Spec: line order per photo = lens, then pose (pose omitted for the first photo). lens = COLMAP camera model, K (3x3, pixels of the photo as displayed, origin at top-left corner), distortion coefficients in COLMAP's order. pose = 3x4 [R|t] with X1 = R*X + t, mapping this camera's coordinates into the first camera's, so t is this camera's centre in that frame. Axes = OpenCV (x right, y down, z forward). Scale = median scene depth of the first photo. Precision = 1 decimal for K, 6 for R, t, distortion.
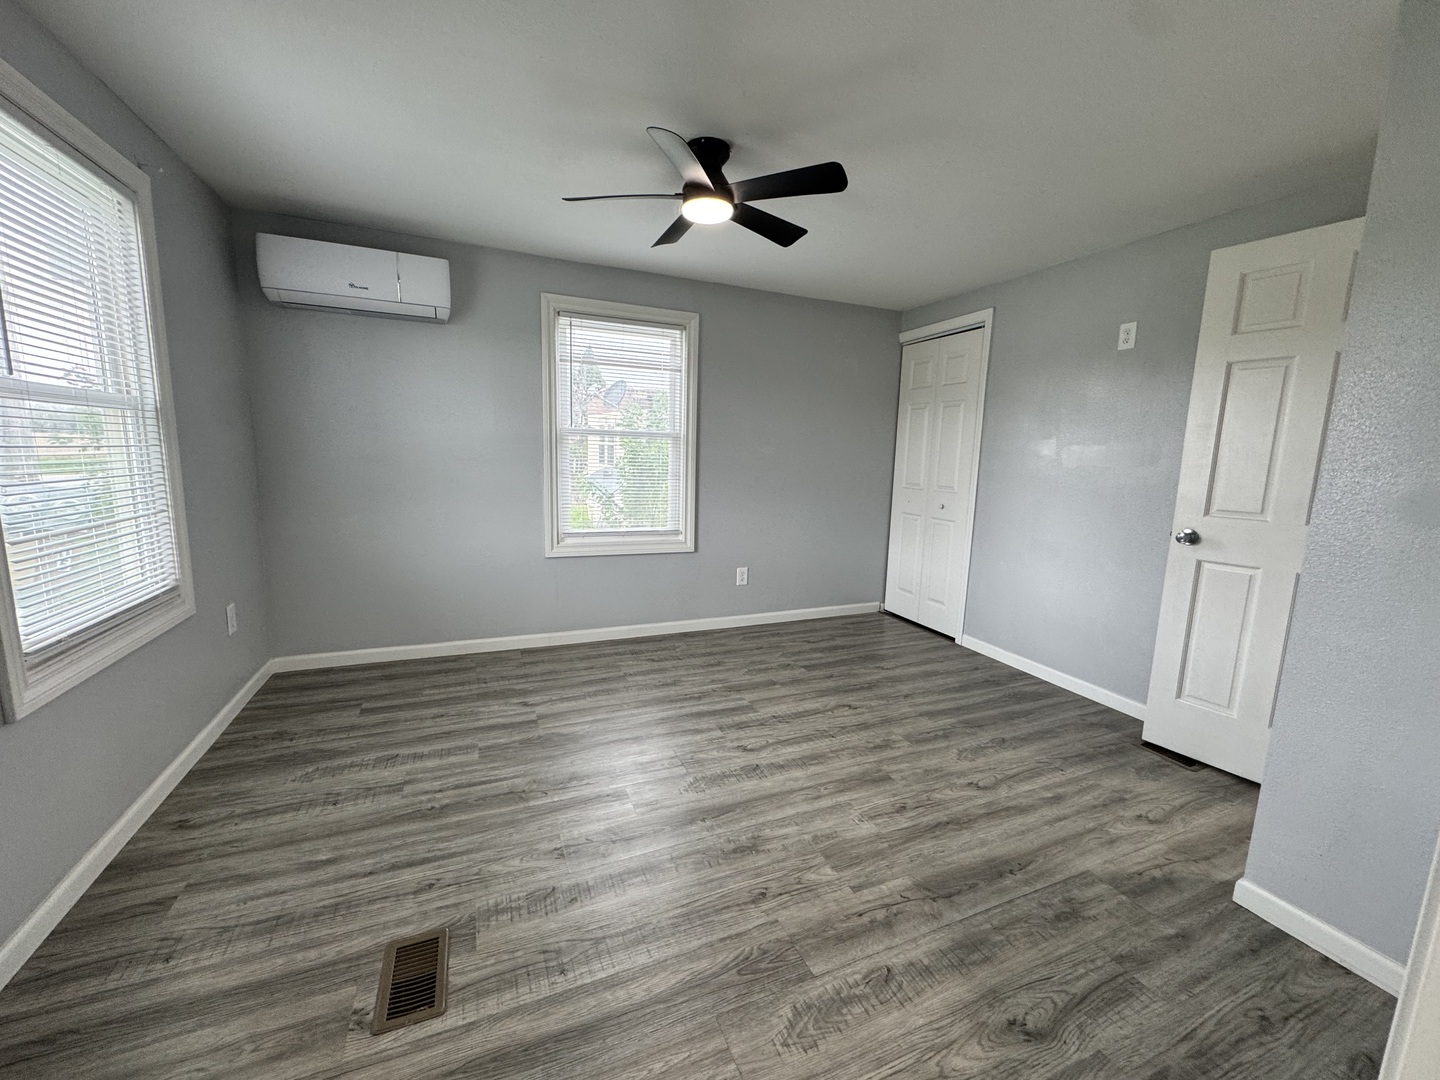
lens RADIAL K [[572.4, 0, 719.2], [0, 572.4, 538.8], [0, 0, 1]] dist [-0.003389, 0.000237]
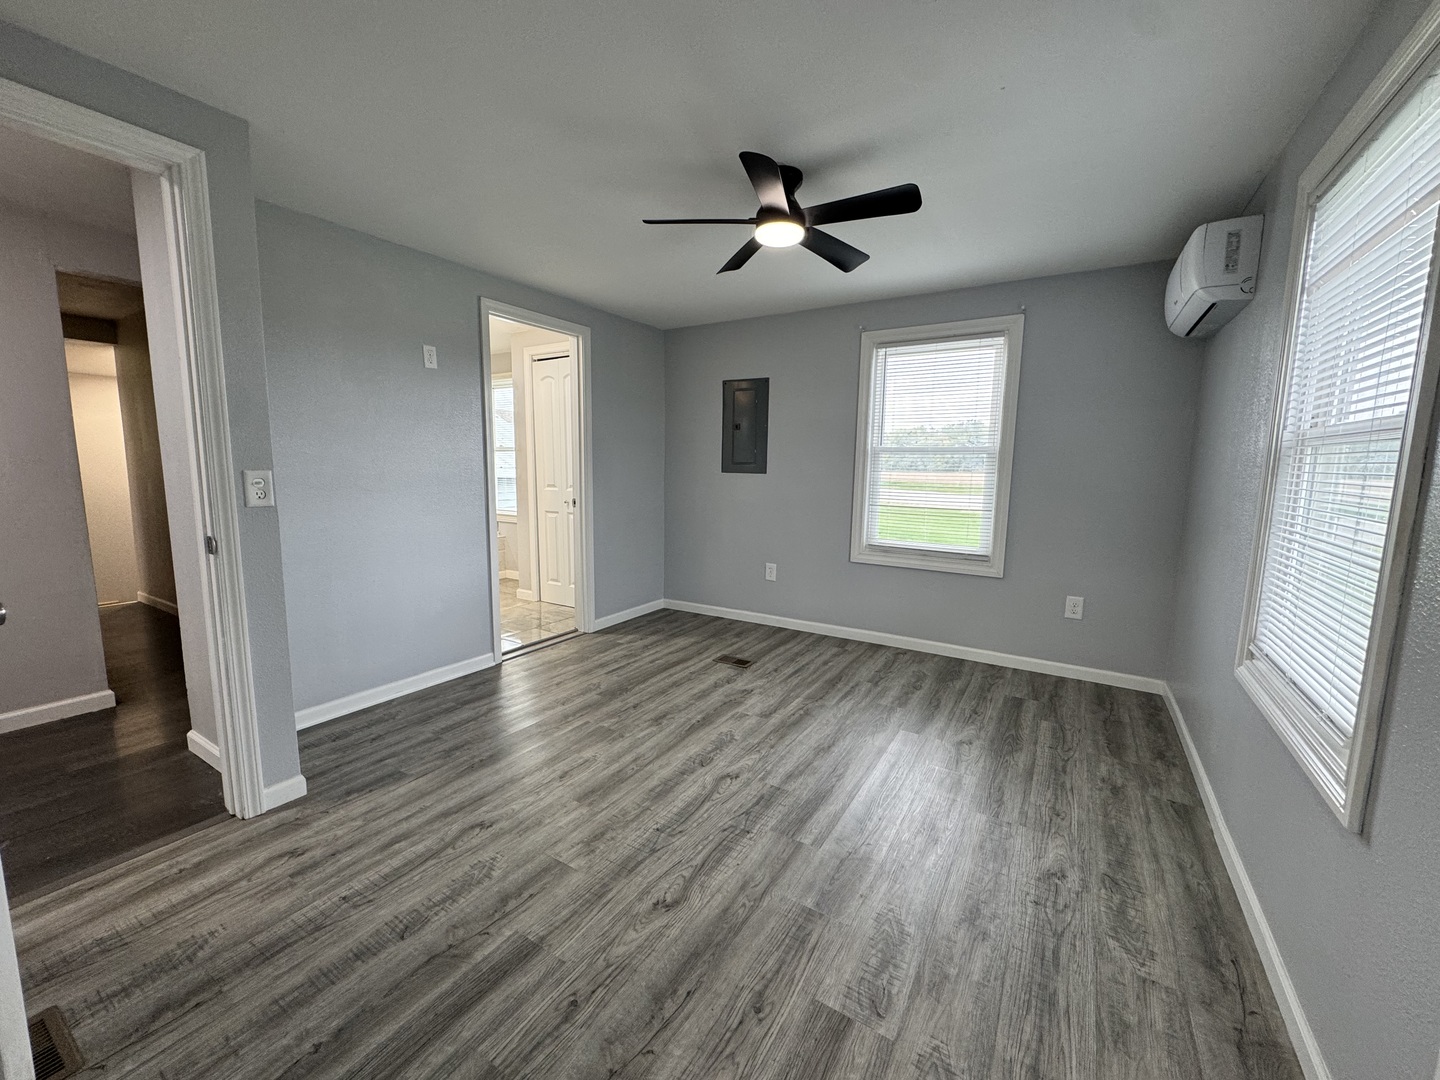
lens RADIAL K [[572.4, 0, 719.2], [0, 572.4, 538.8], [0, 0, 1]] dist [-0.003389, 0.000237]
pose [[-0.818862, 0.034312, -0.572964, 0.606874], [-0.123658, 0.964226, 0.234471, -0.238067], [0.560512, 0.262851, -0.785325, 1.684069]]
